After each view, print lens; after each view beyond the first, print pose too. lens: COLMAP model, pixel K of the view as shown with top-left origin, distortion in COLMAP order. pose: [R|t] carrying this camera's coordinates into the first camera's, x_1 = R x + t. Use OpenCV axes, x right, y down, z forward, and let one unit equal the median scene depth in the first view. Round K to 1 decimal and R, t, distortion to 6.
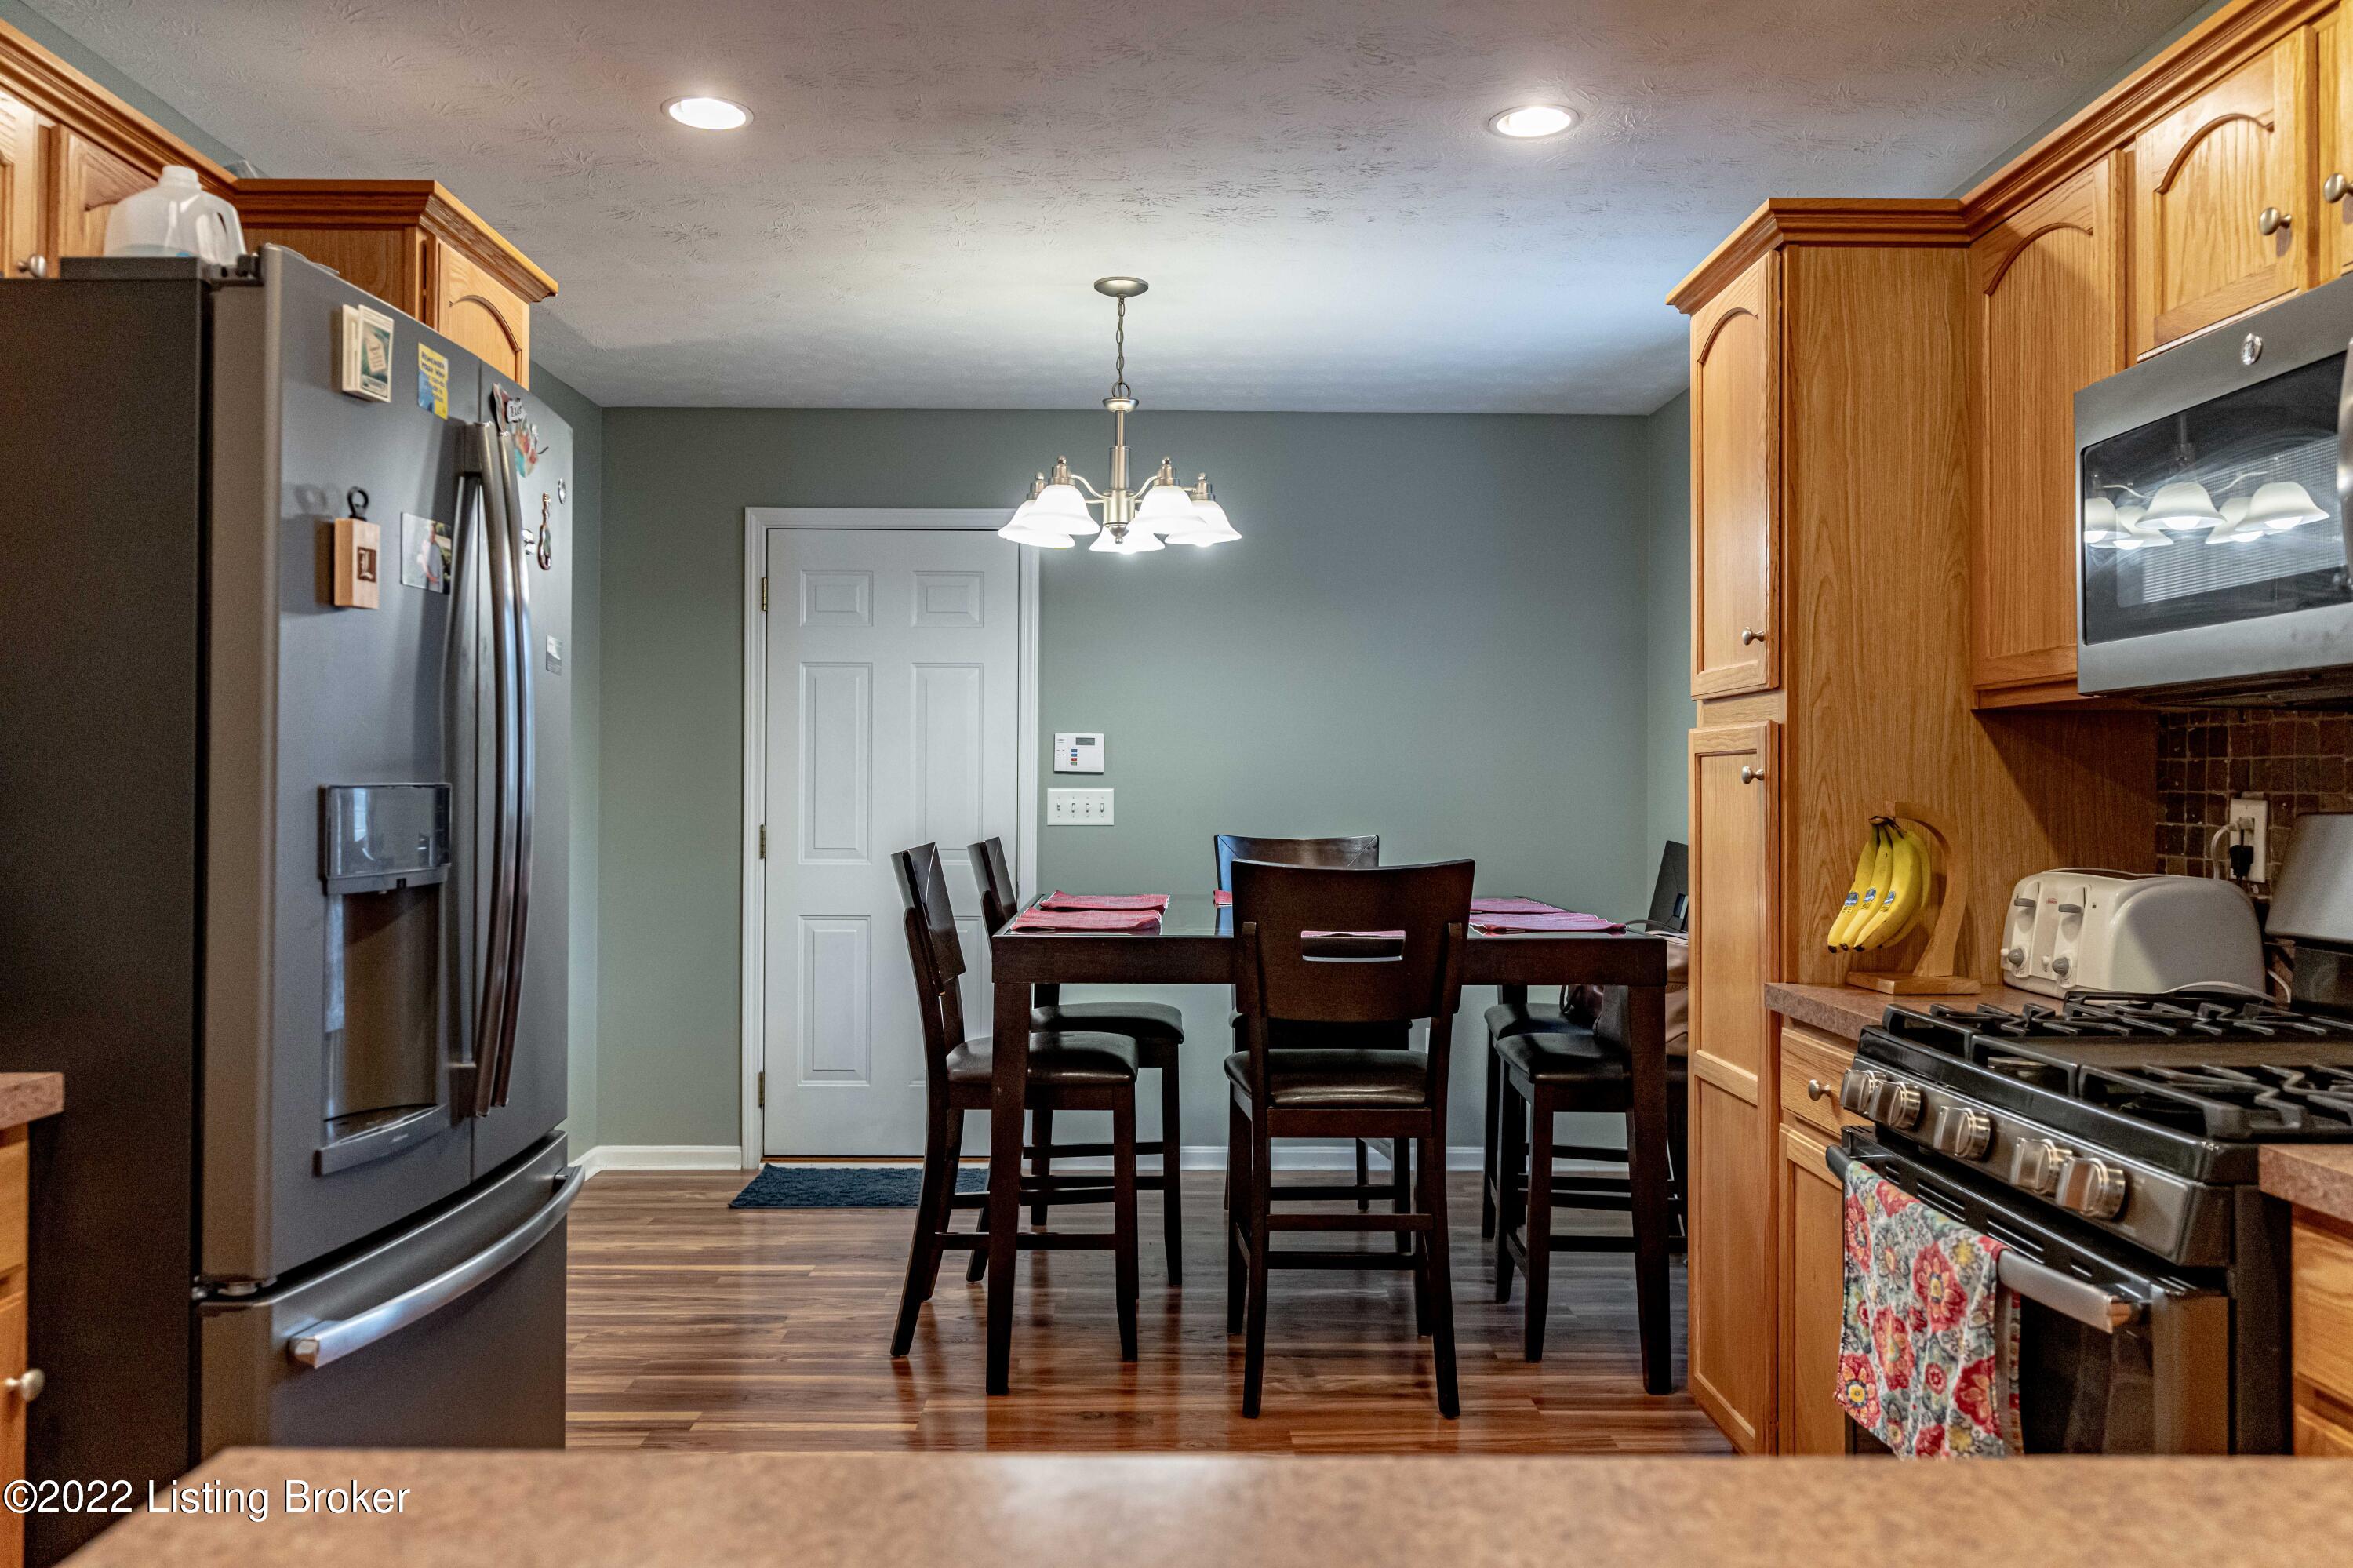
lens RADIAL K [[1748.3, 0, 1178.0], [0, 1748.3, 788.4], [0, 0, 1]] dist [-0.007703, -0.000115]
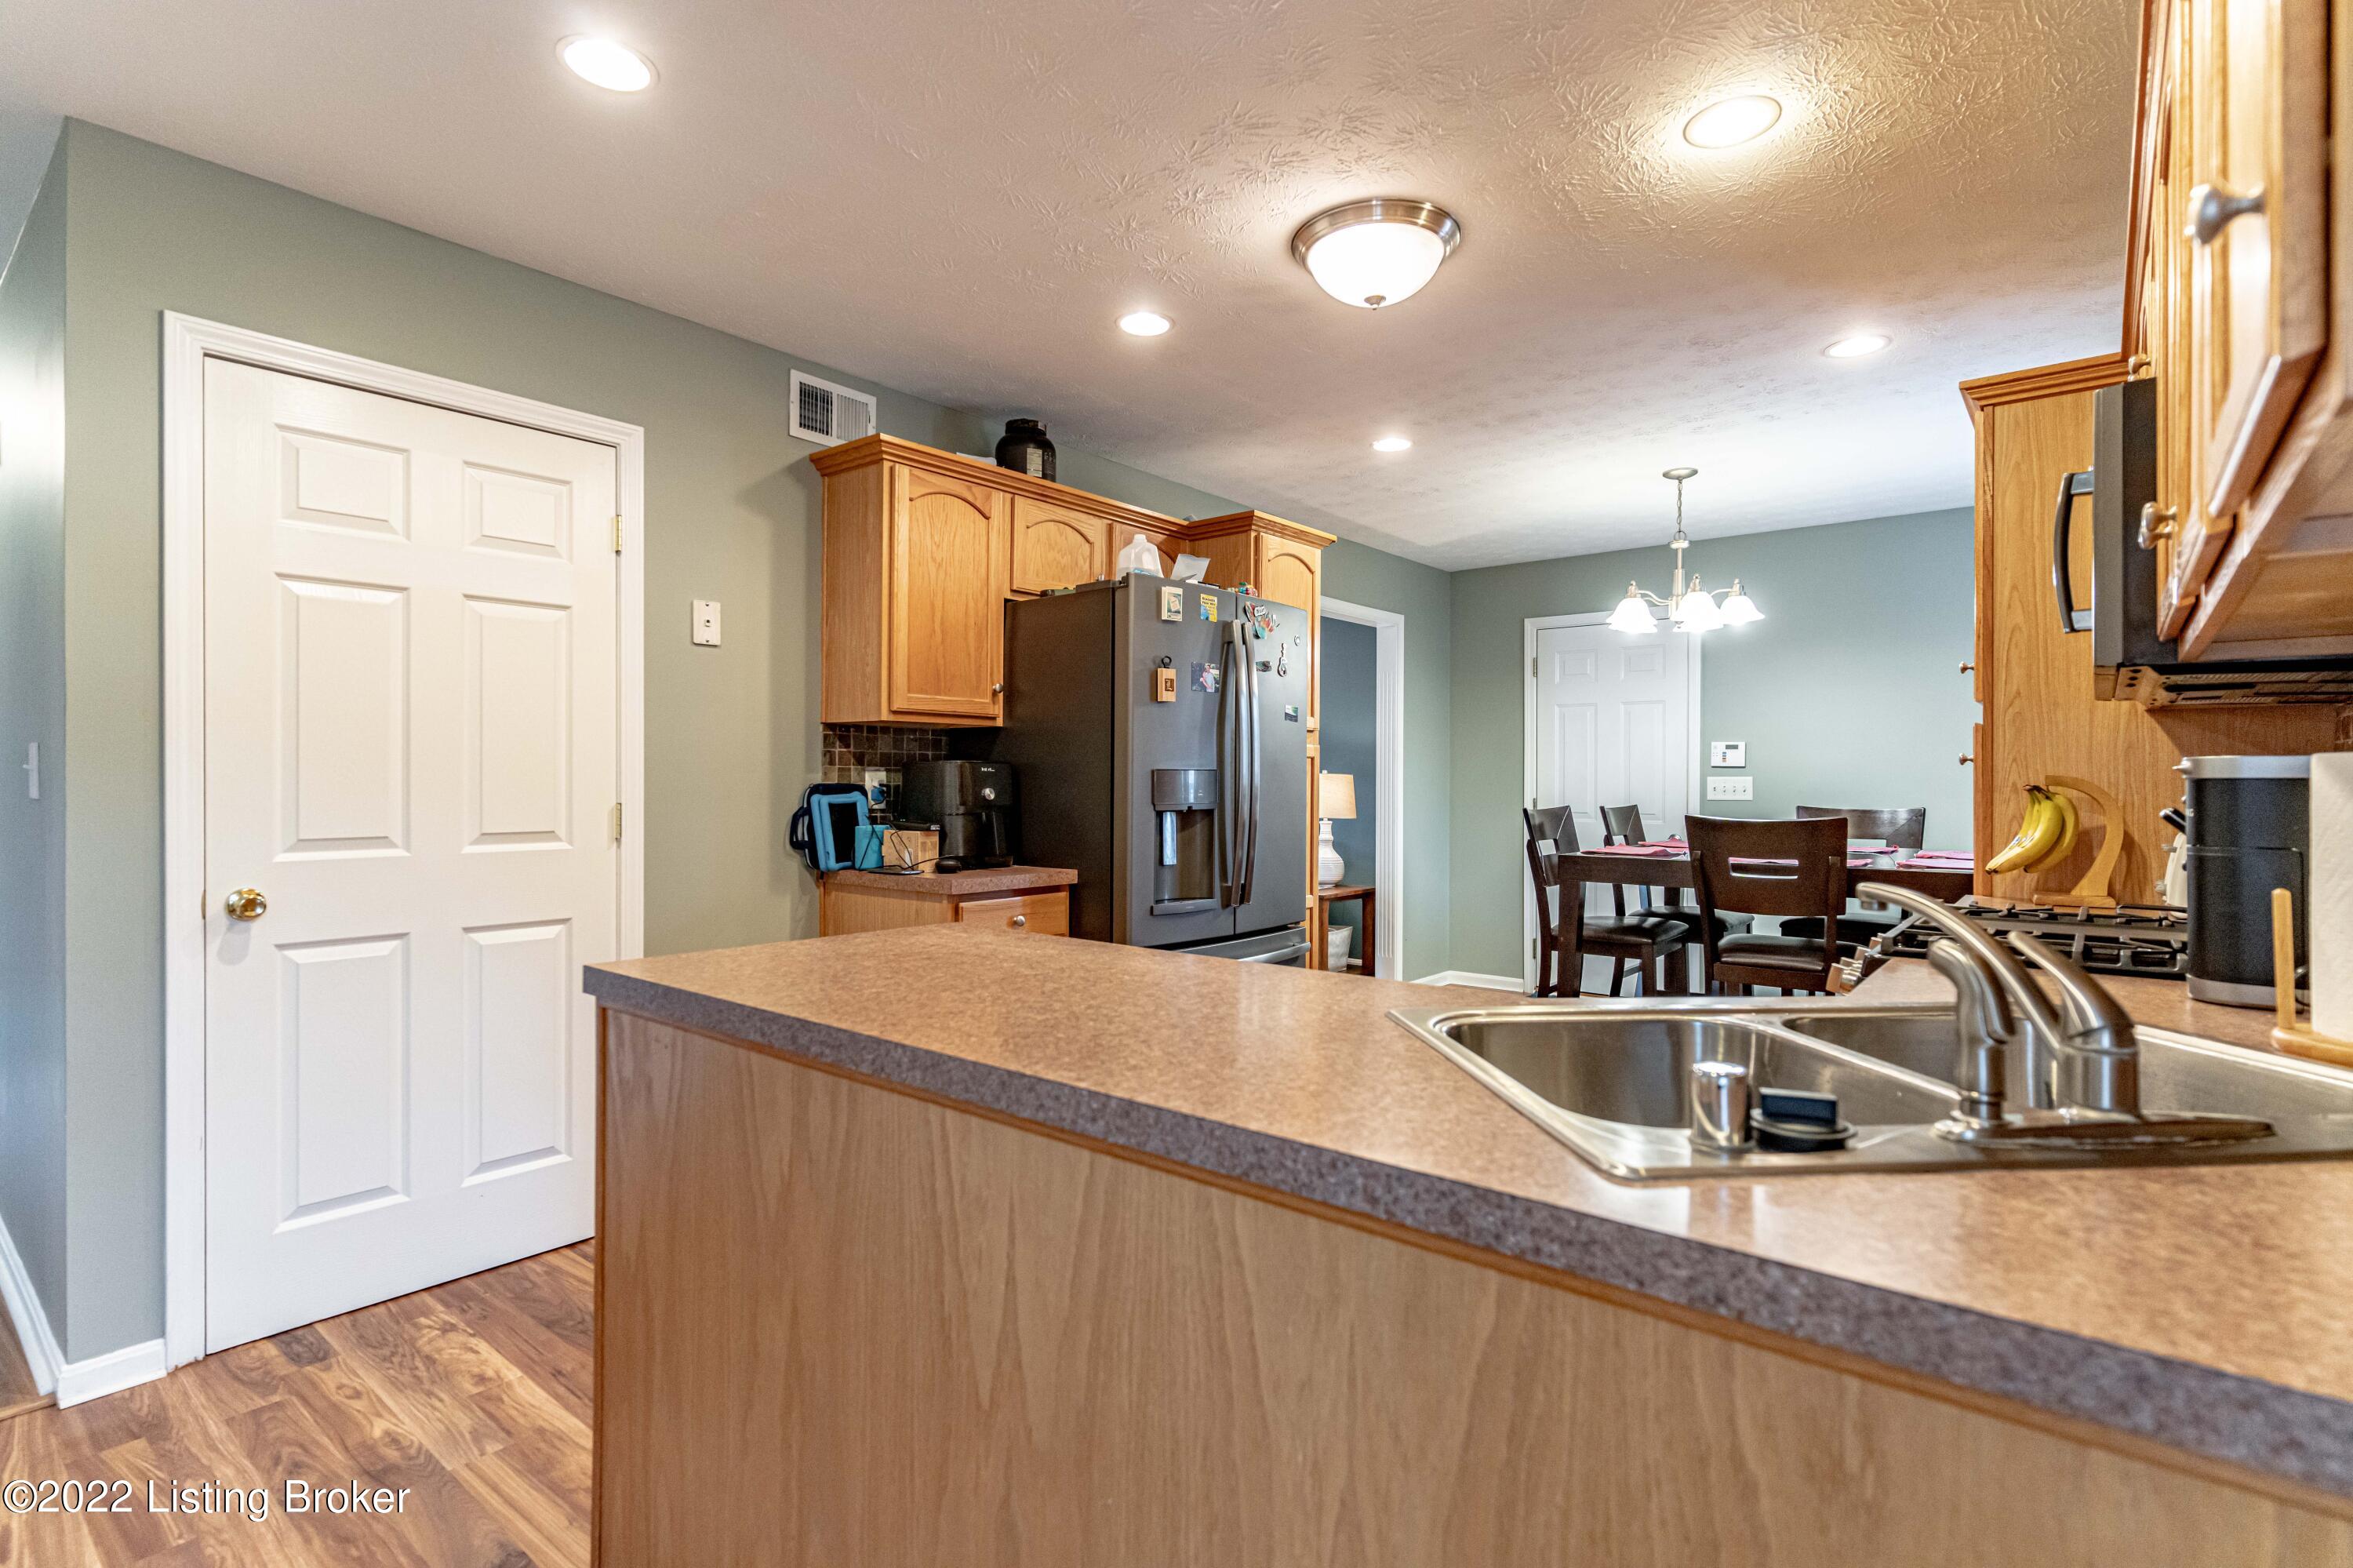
lens RADIAL K [[1149.5, 0, 1178.4], [0, 1149.5, 790.4], [0, 0, 1]] dist [0.017304, -0.003857]
pose [[0.755060, 0.004106, -0.655643, 0.457978], [-0.001811, 0.999990, 0.004176, 0.015964], [0.655654, -0.001965, 0.755059, -0.202106]]
